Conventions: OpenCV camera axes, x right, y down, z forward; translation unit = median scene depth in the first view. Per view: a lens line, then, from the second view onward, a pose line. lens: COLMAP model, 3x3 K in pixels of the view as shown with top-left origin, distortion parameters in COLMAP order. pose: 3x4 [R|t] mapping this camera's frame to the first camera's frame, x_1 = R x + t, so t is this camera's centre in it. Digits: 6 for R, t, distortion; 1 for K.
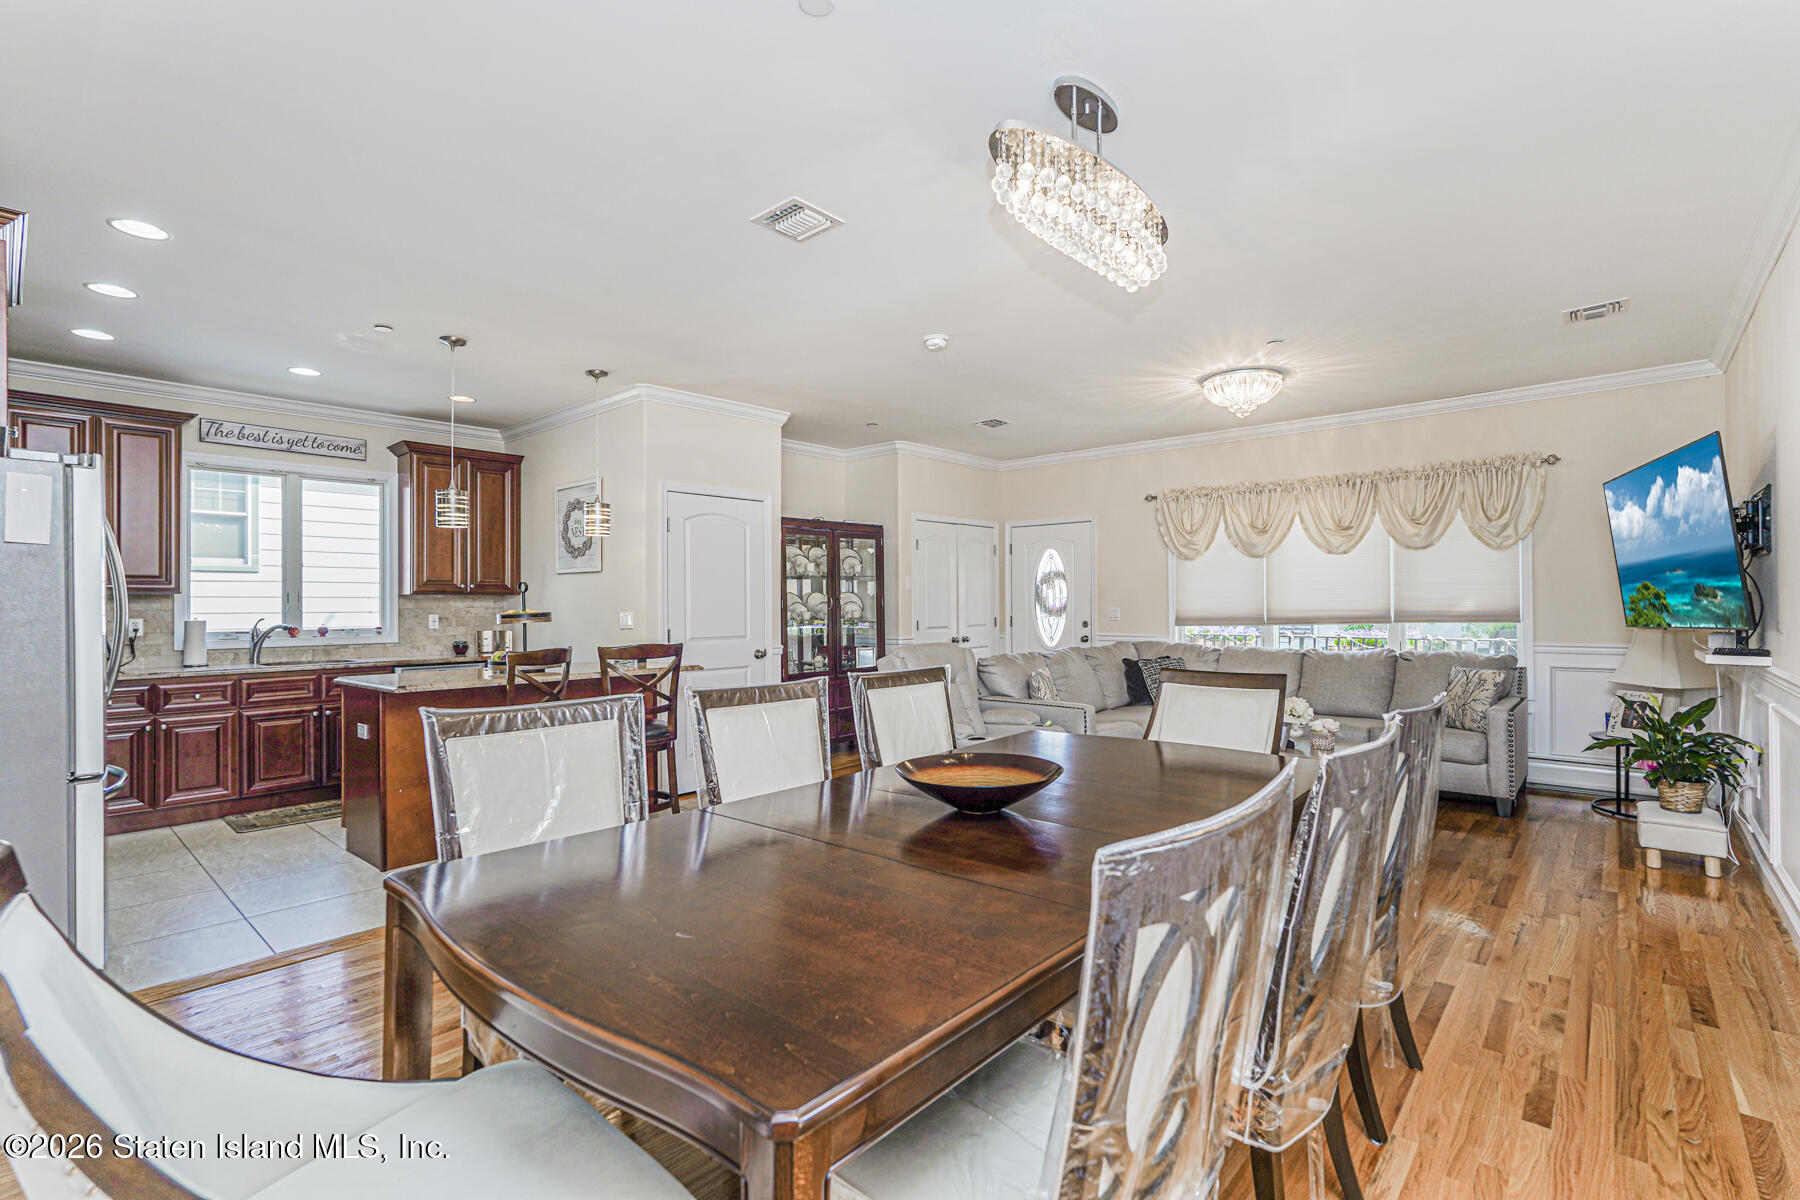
lens RADIAL K [[808.9, 0, 900.0], [0, 808.9, 600.0], [0, 0, 1]] dist [-0.006191, 0.000246]
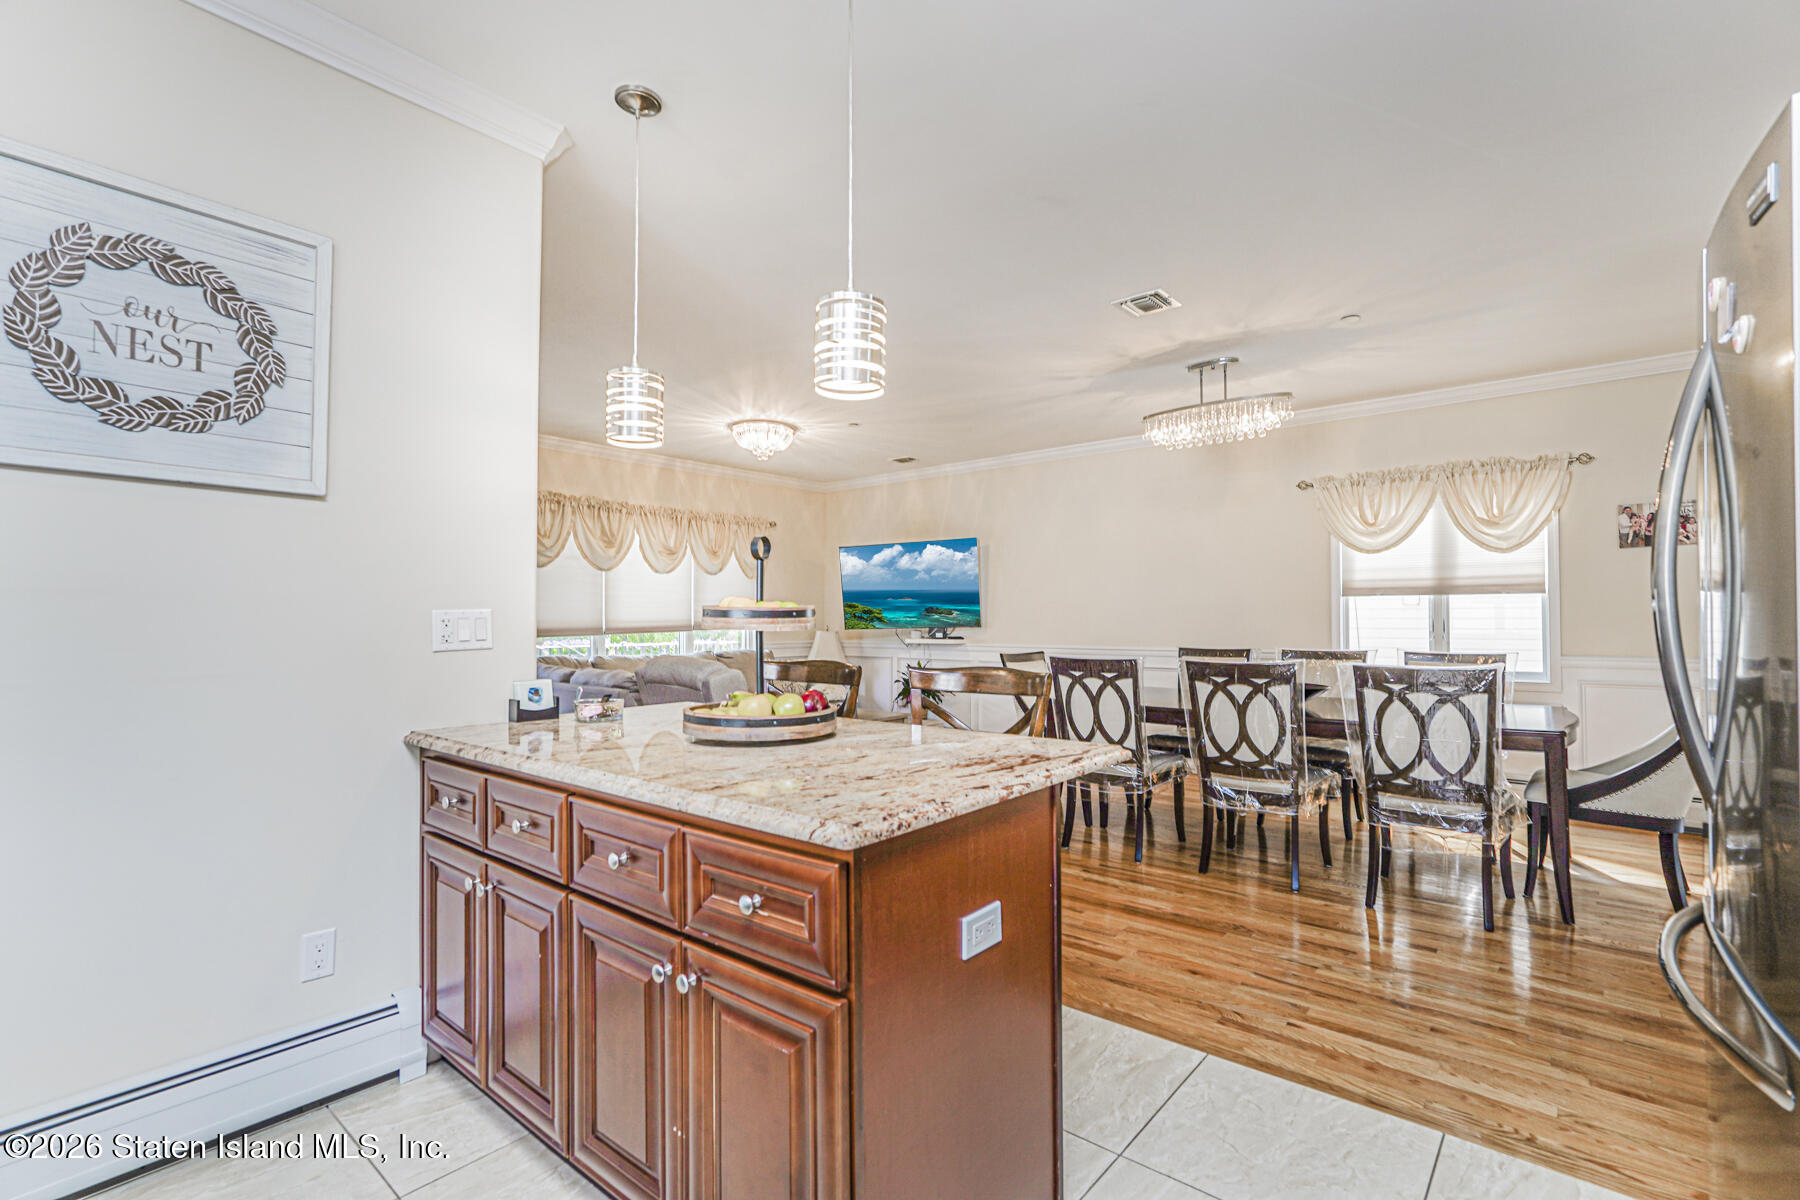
lens RADIAL K [[836.0, 0, 900.0], [0, 836.0, 600.0], [0, 0, 1]] dist [-0.000071, -0.000203]
pose [[-0.016600, 0.027511, 0.999484, -0.721523], [-0.003019, 0.999615, -0.027564, 0.016033], [-0.999858, -0.003475, -0.016510, 0.732305]]
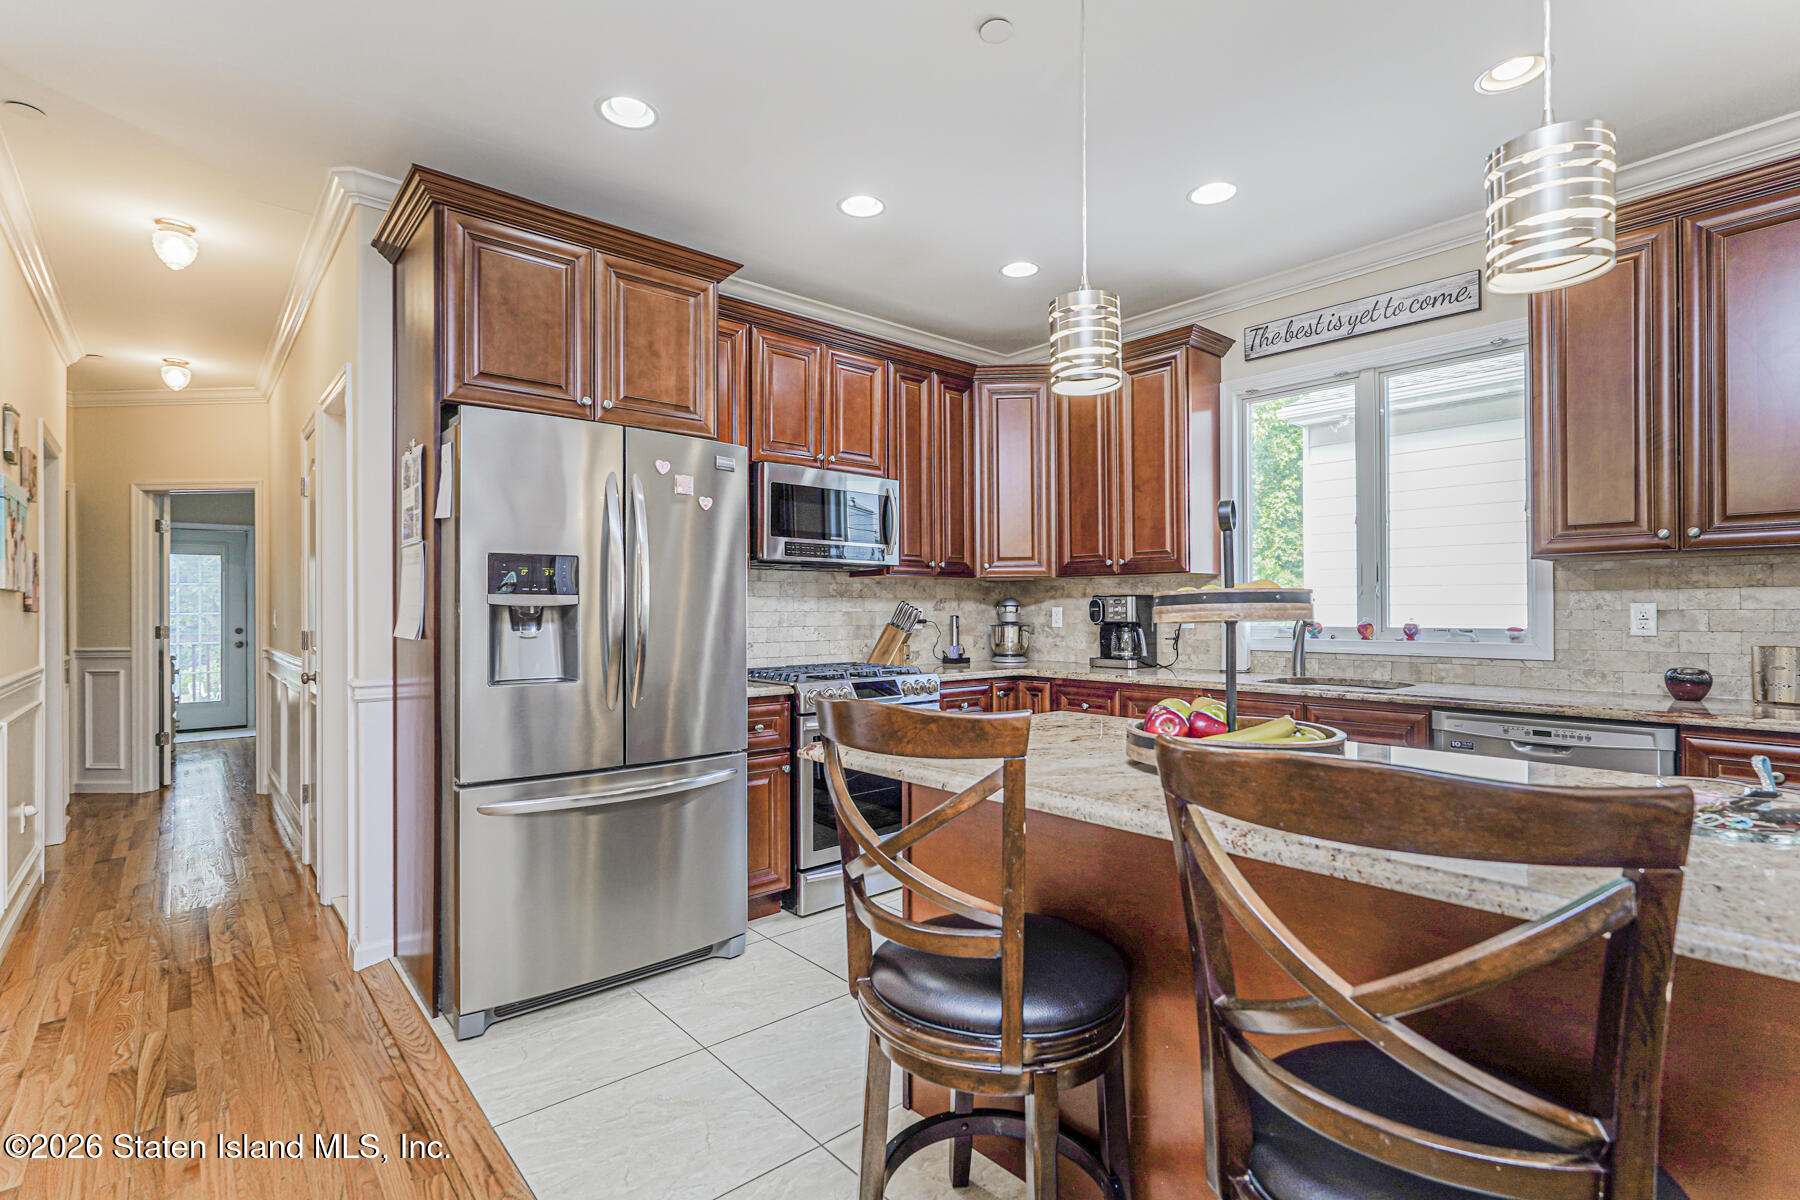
lens RADIAL K [[834.6, 0, 910.9], [0, 834.6, 598.6], [0, 0, 1]] dist [-0.001822, 0.000160]
pose [[-0.110343, -0.004006, -0.993885, -0.086585], [0.010185, 0.999935, -0.005161, 0.014879], [0.993841, -0.010692, -0.110295, 0.711163]]
